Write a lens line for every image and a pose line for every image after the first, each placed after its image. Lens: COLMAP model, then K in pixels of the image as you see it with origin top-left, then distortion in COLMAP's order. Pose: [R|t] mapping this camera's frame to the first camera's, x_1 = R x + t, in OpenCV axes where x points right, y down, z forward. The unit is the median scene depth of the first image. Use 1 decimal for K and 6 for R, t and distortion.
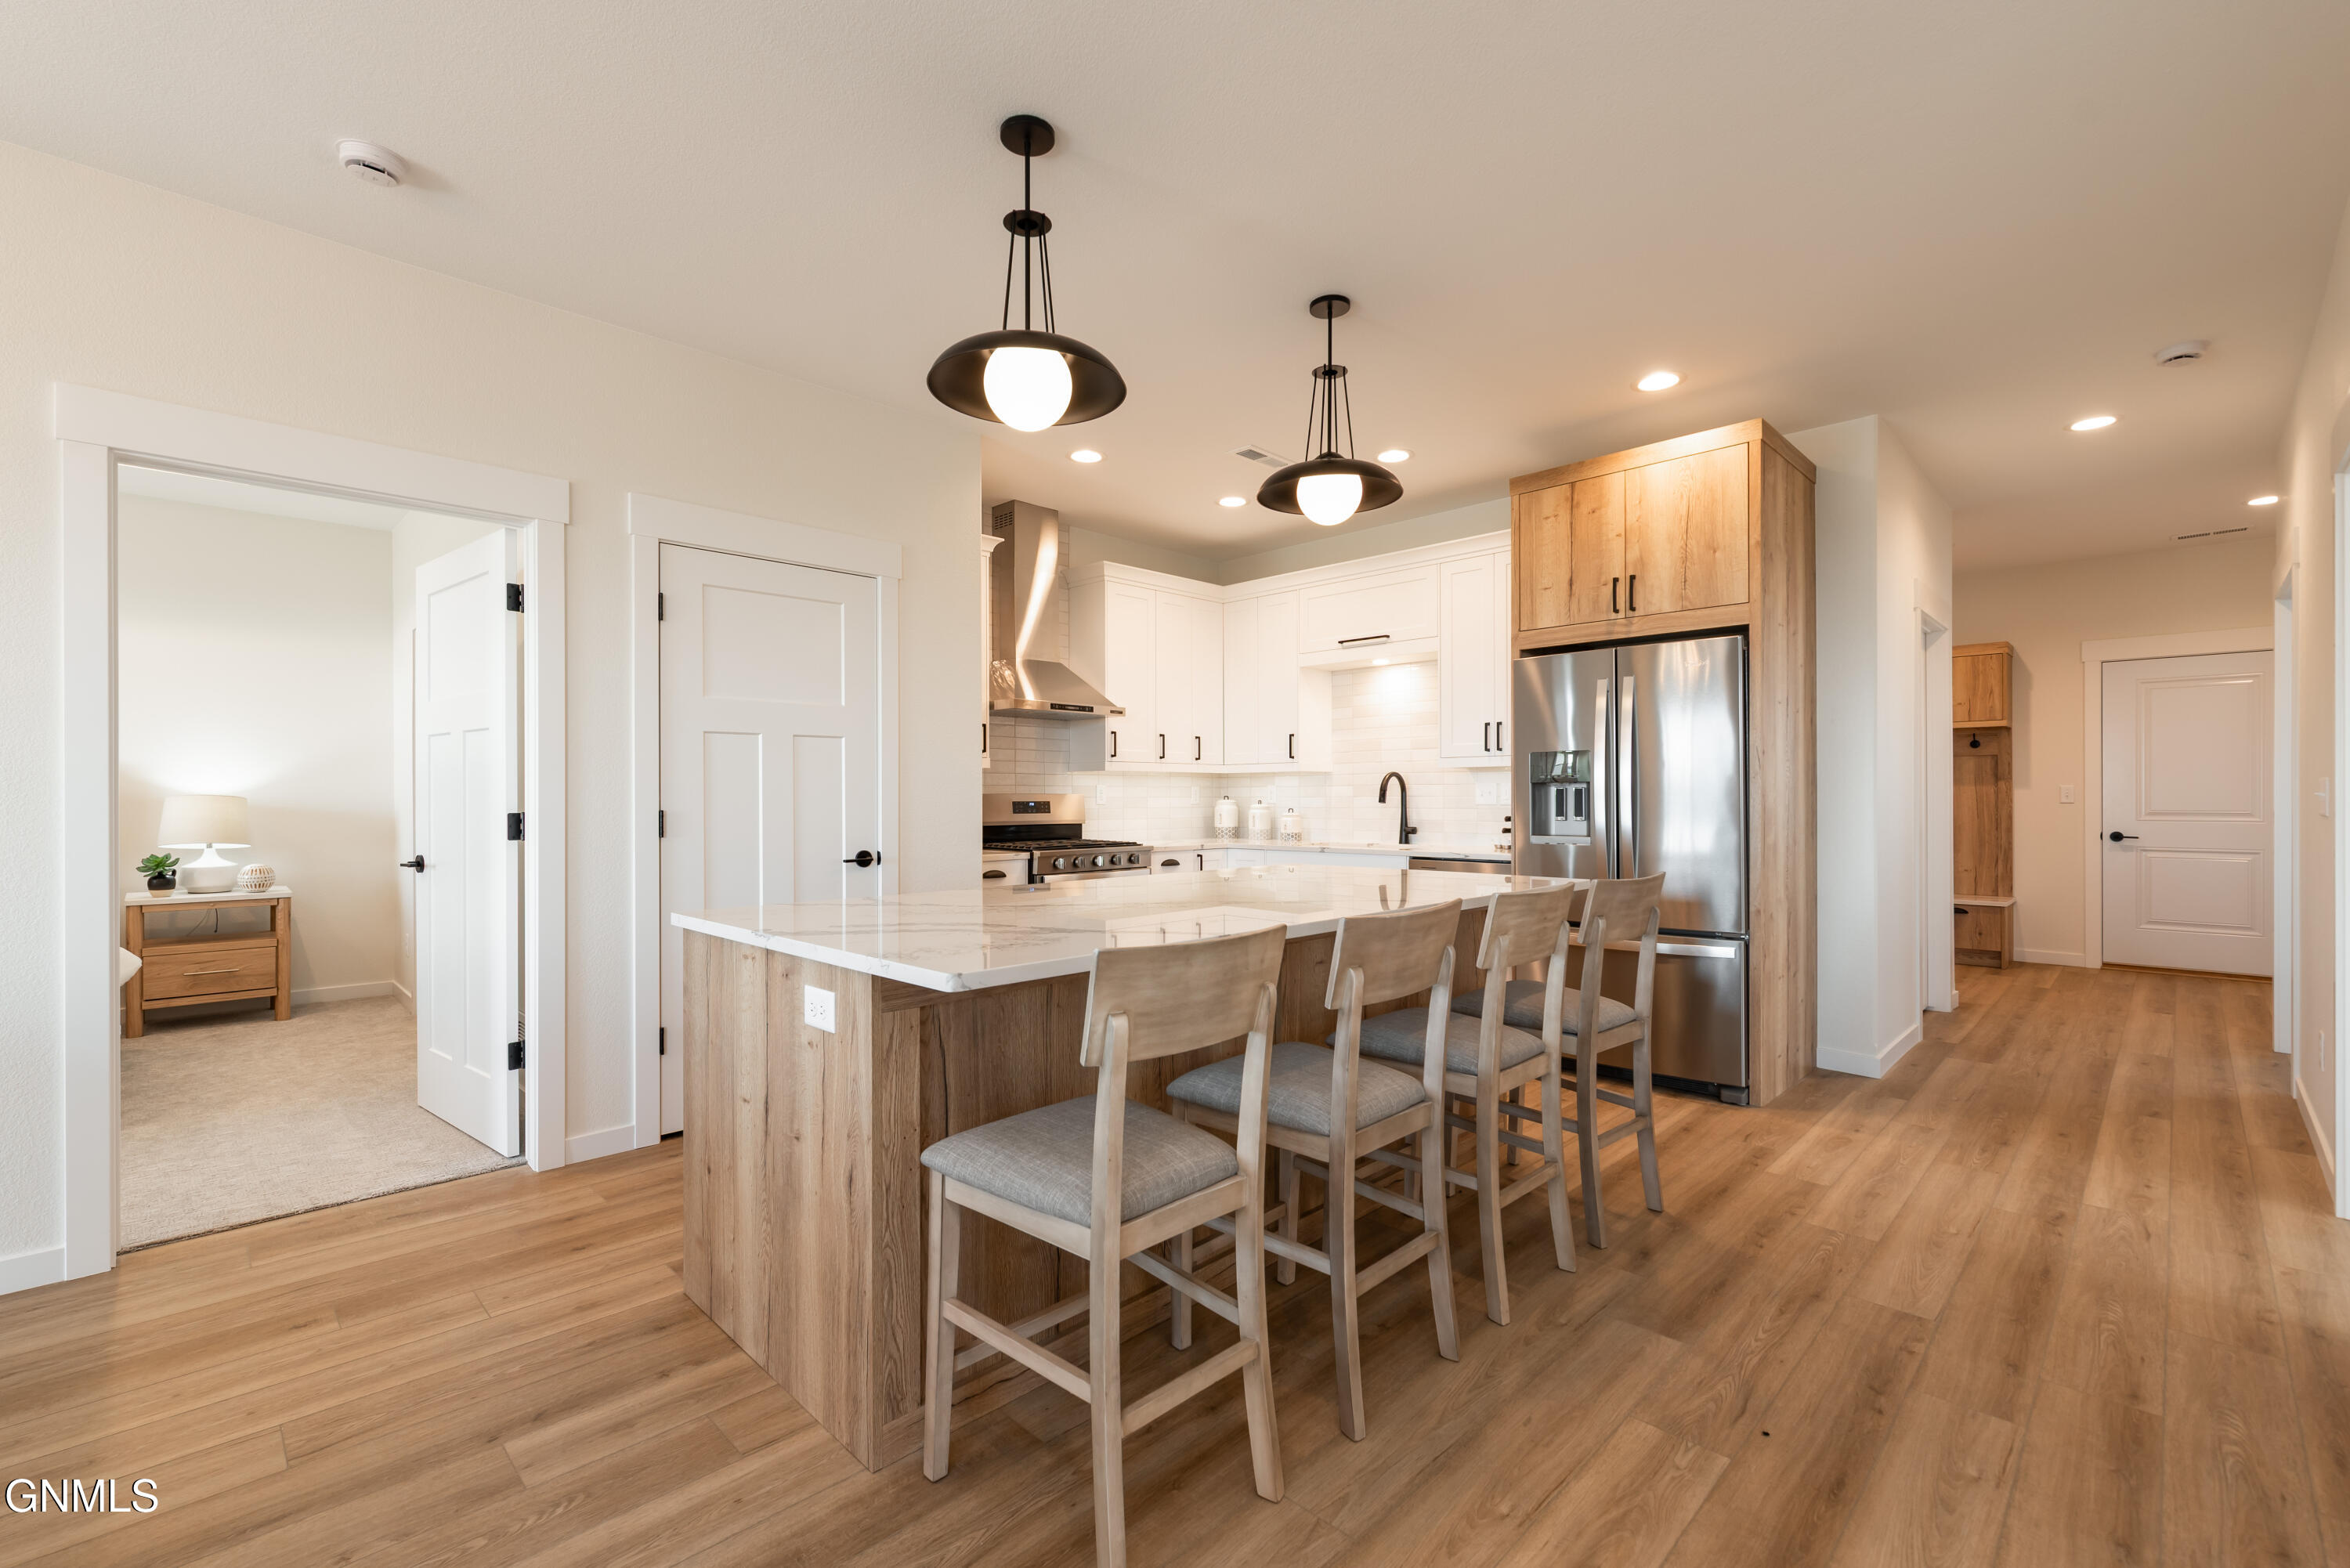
lens RADIAL K [[1014.8, 0, 1168.0], [0, 1014.8, 793.0], [0, 0, 1]] dist [0.000665, 0.000068]
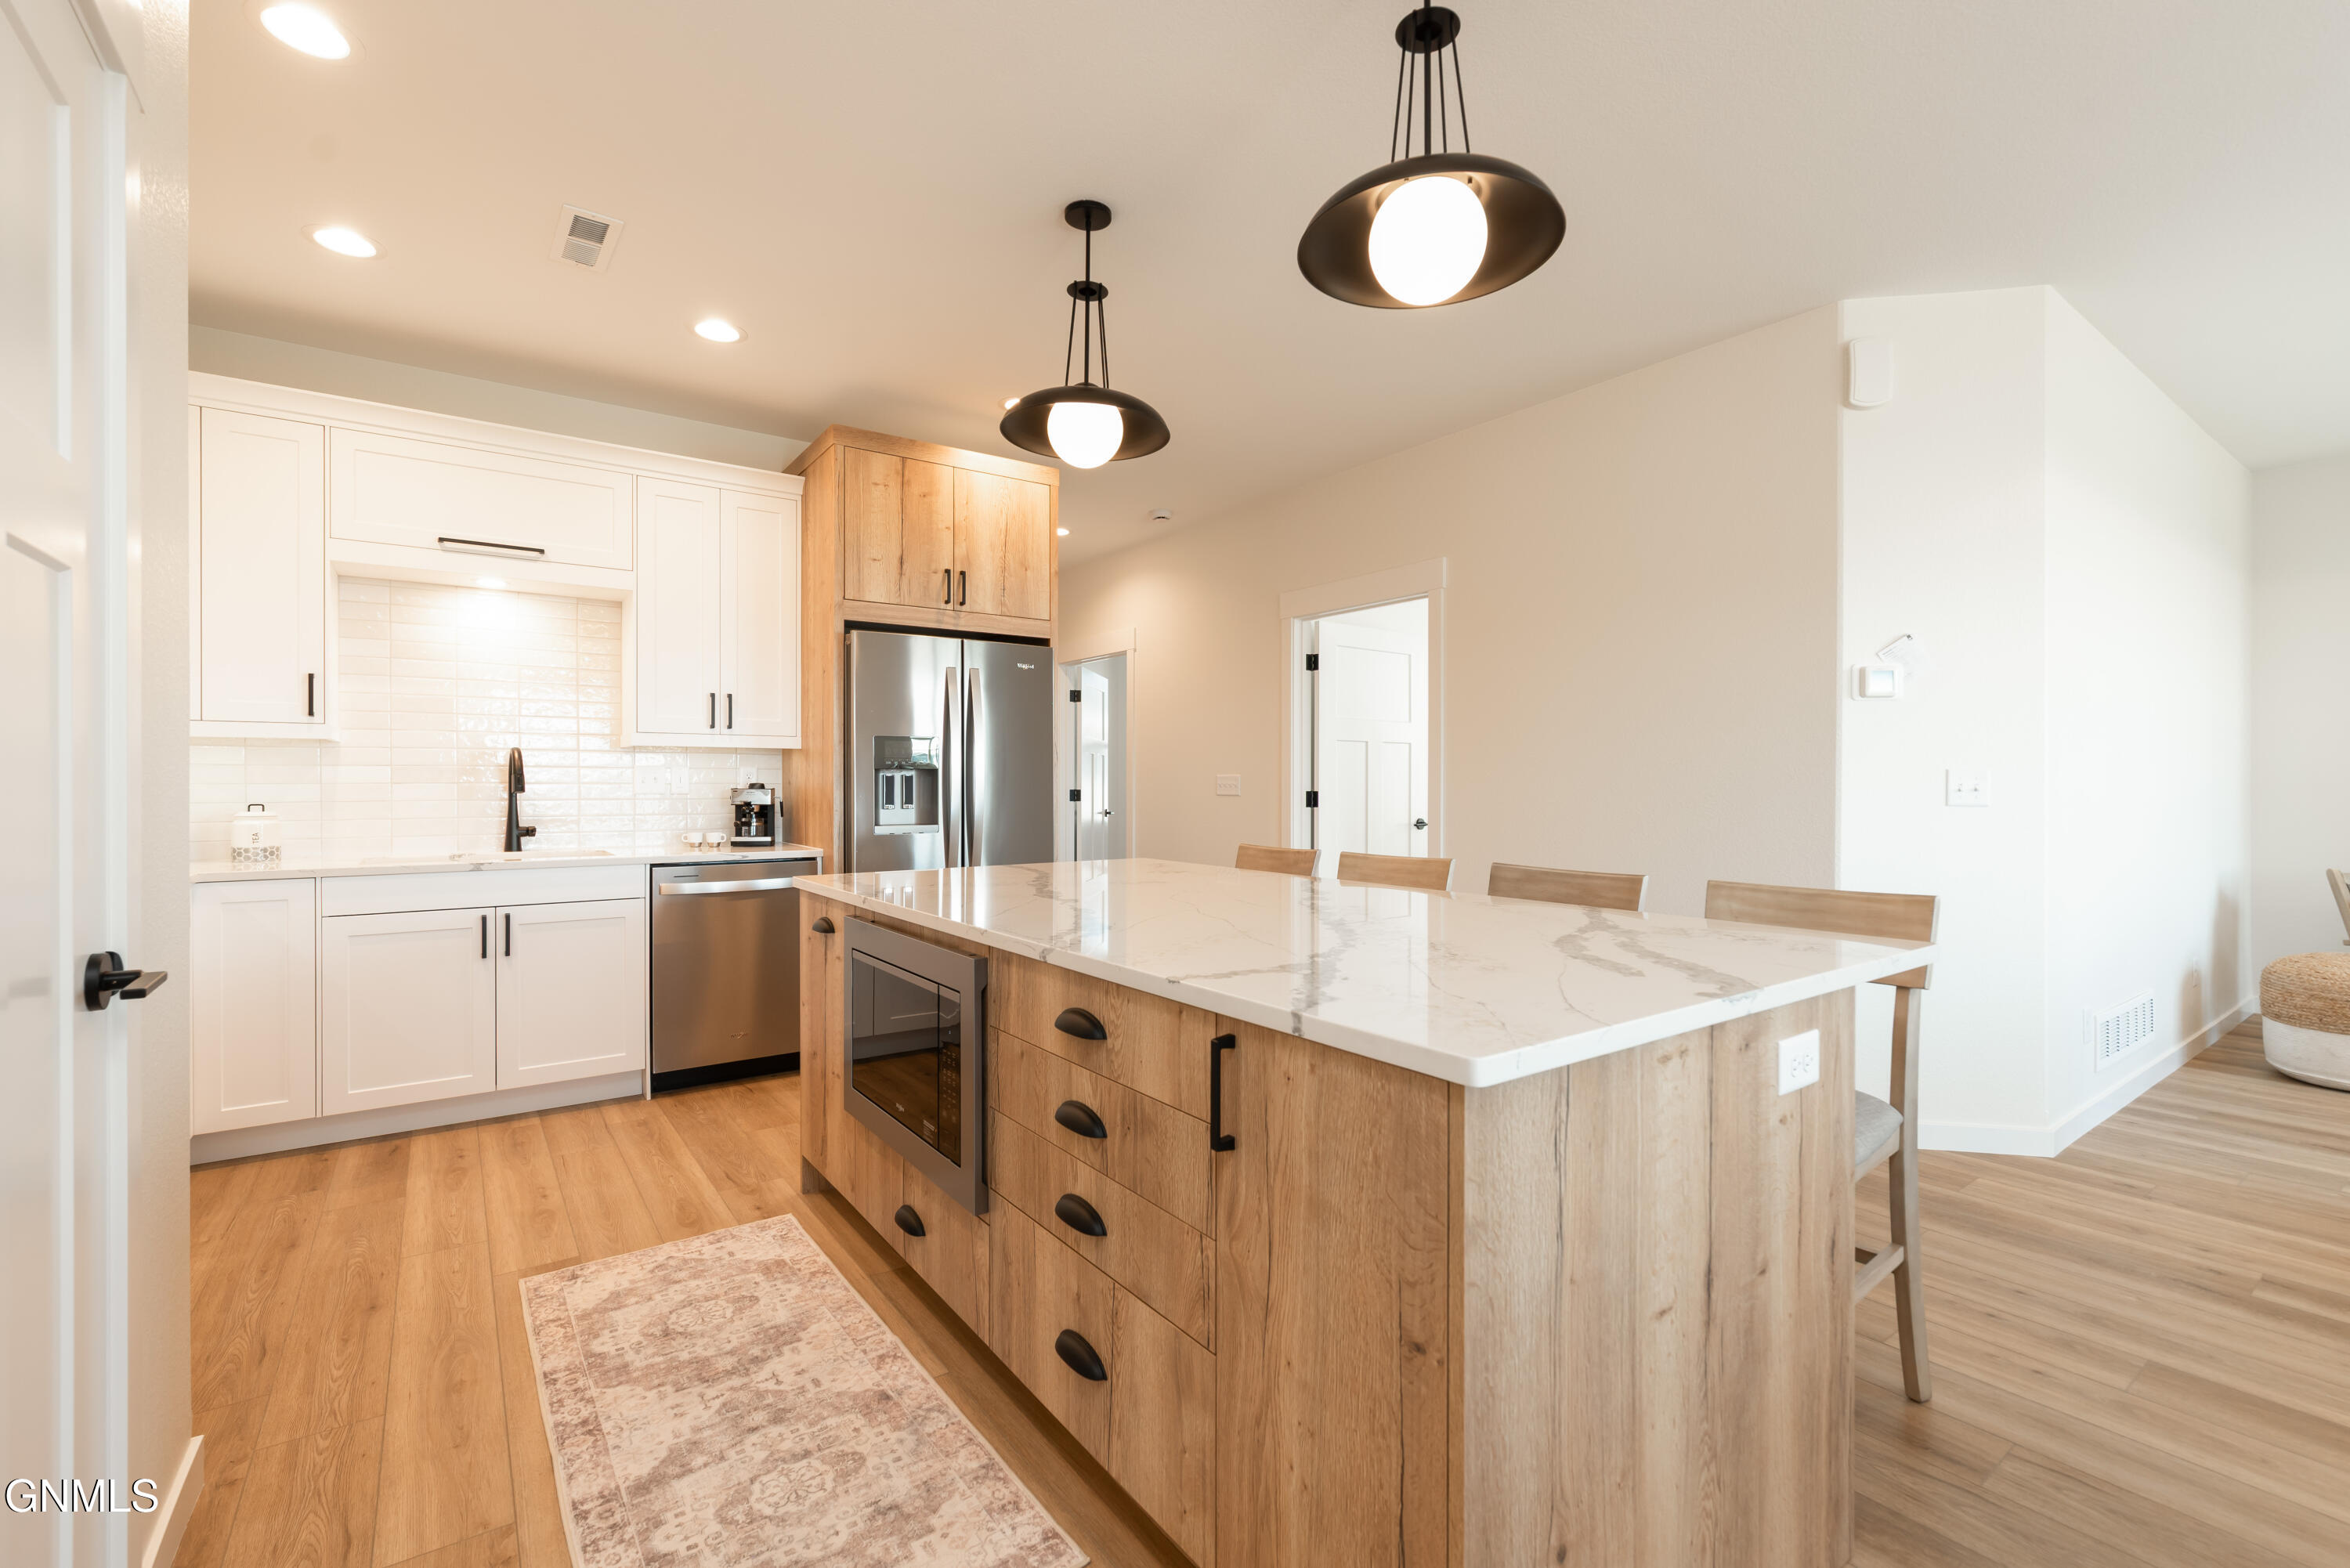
lens RADIAL K [[1014.8, 0, 1170.5], [0, 1014.8, 787.2], [0, 0, 1]] dist [0.000665, 0.000068]
pose [[0.161057, 0.001348, 0.986944, -0.513937], [-0.003246, 0.999994, -0.000836, 0.006937], [-0.986940, -0.003069, 0.161060, 0.597298]]
